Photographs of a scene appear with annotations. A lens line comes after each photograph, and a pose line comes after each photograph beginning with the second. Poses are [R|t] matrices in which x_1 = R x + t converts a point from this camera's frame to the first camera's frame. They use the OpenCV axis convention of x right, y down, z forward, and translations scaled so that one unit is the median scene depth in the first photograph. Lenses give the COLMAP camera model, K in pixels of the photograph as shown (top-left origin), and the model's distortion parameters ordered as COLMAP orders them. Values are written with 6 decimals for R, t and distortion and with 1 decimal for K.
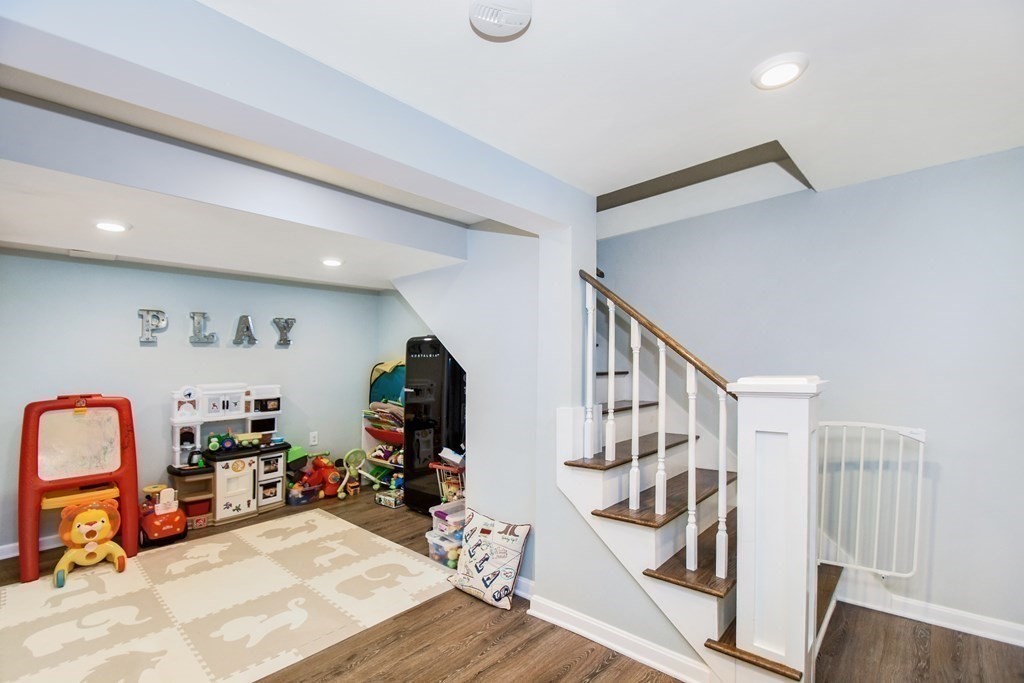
lens RADIAL K [[450.4, 0, 508.4], [0, 450.4, 360.5], [0, 0, 1]] dist [-0.000586, -0.000249]
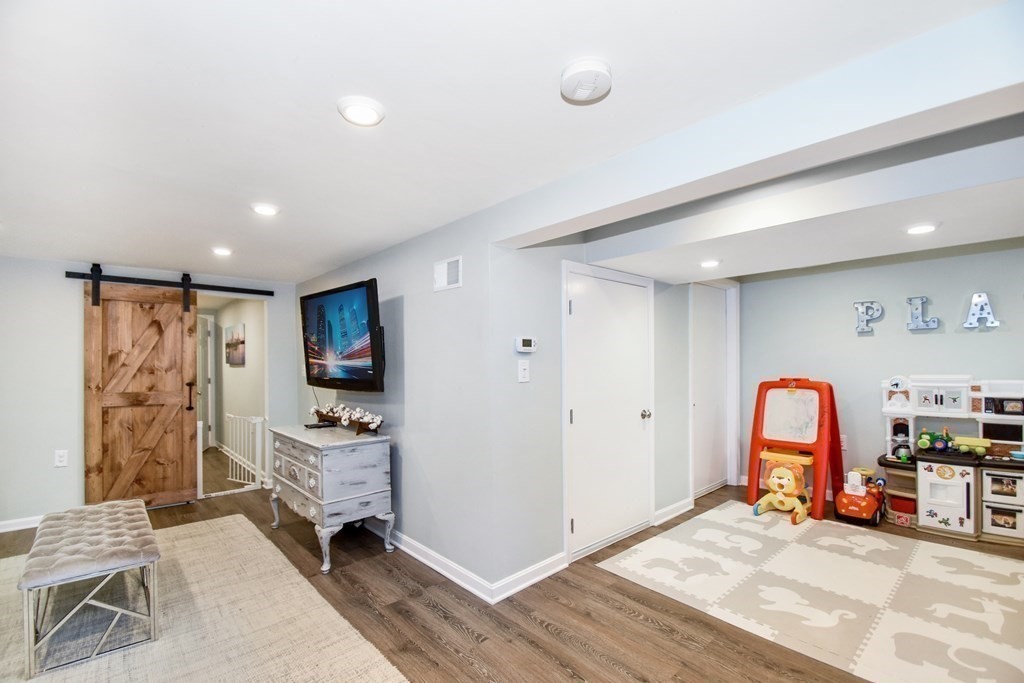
lens RADIAL K [[466.0, 0, 512.0], [0, 466.0, 341.5], [0, 0, 1]] dist [0.000013, 0.000022]
pose [[-0.074918, -0.019527, -0.996999, 0.356923], [0.022377, 0.999524, -0.021258, -0.014474], [0.996939, -0.023902, -0.074445, 0.255170]]
